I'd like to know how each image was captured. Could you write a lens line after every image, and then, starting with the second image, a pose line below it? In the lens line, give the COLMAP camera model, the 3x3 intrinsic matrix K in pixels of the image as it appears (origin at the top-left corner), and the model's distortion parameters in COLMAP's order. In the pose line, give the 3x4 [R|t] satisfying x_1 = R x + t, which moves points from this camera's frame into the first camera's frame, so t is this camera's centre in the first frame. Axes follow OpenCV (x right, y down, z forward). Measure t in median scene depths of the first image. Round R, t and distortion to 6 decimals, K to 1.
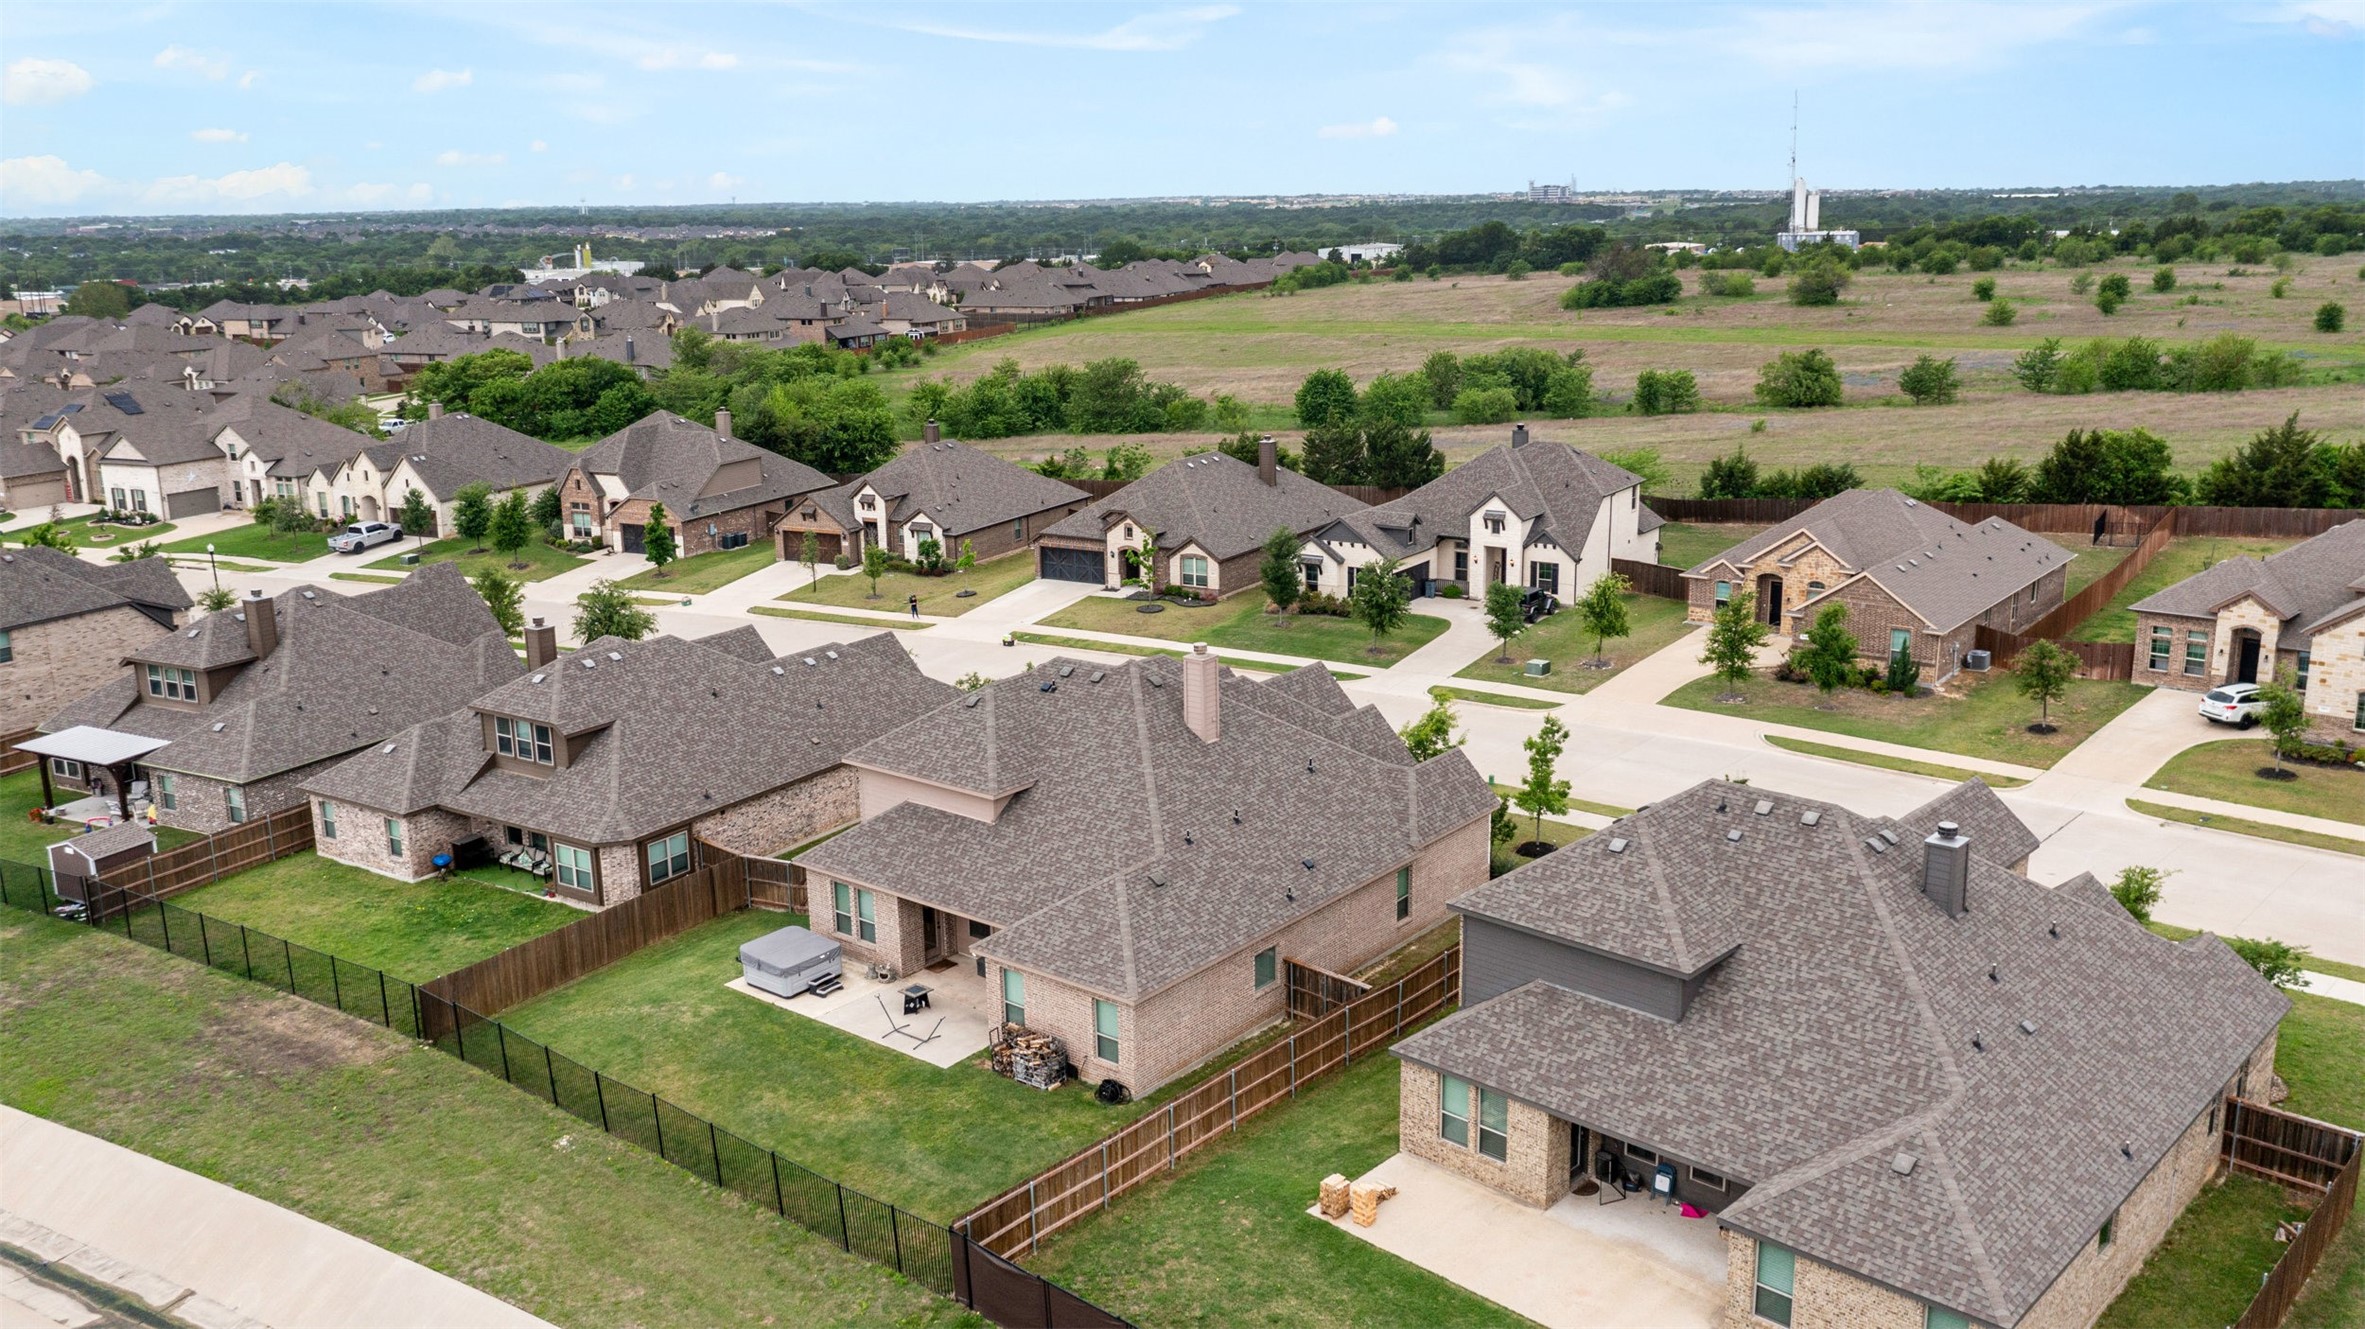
lens RADIAL K [[1898.8, 0, 1176.8], [0, 1898.8, 647.5], [0, 0, 1]] dist [-0.011210, -0.006119]
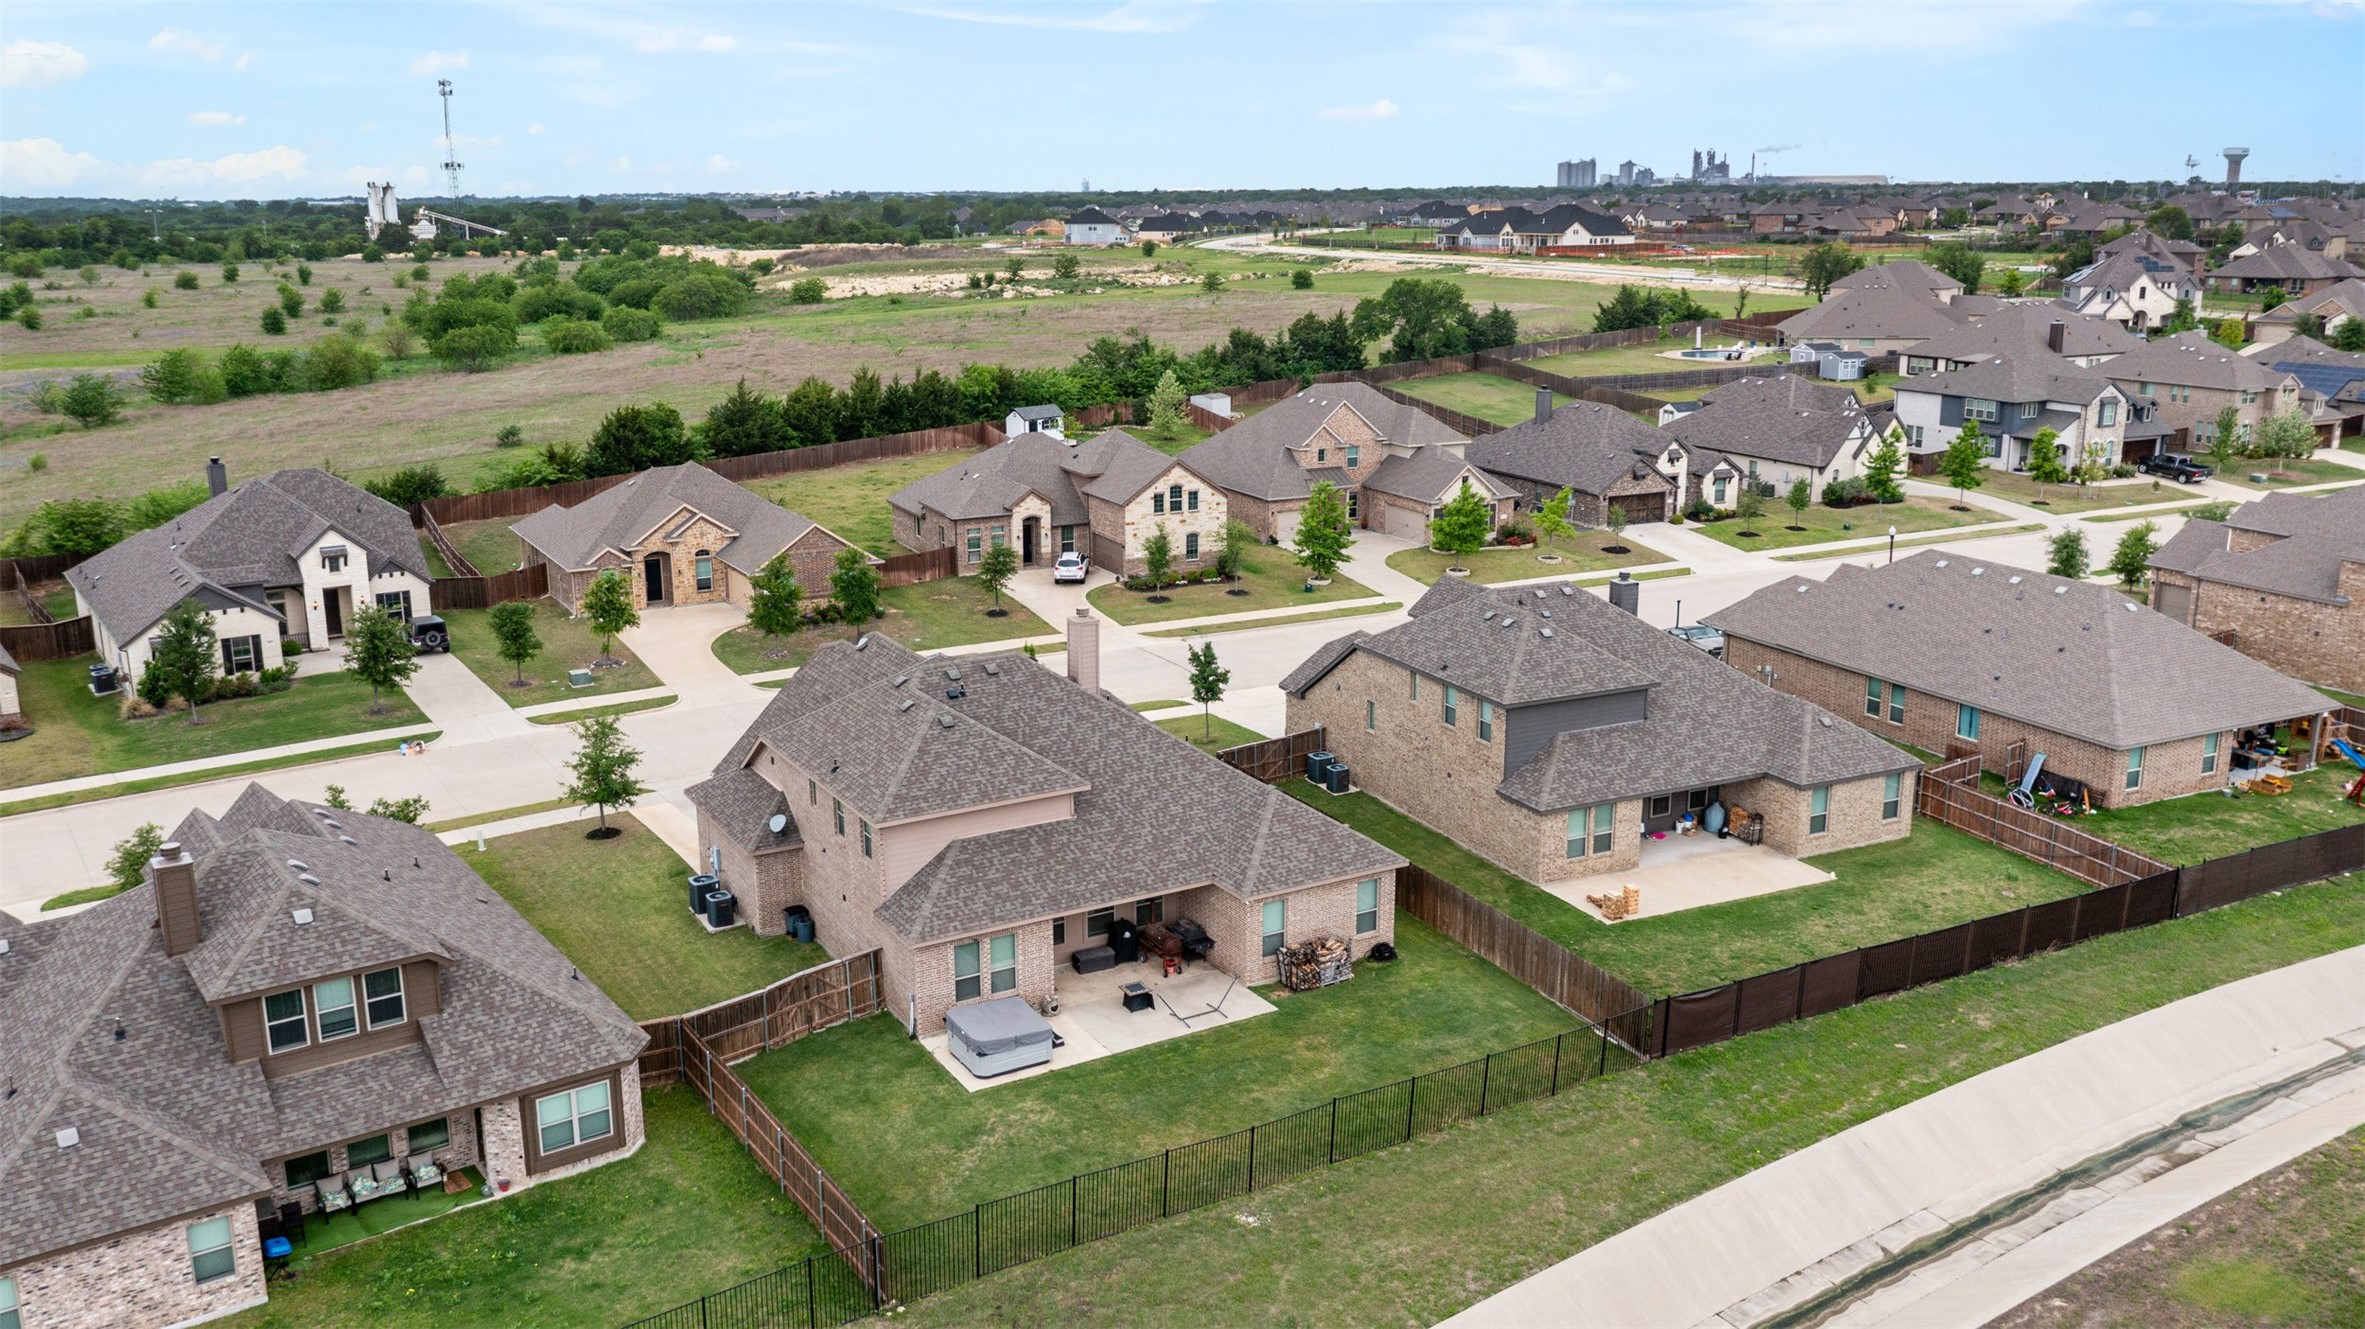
lens RADIAL K [[1898.8, 0, 1181.1], [0, 1898.8, 678.4], [0, 0, 1]] dist [-0.011210, -0.006119]
pose [[0.328630, -0.214162, 0.919857, -0.684828], [0.209354, 0.966241, 0.150167, -0.079955], [-0.920963, 0.143226, 0.362371, 0.411874]]
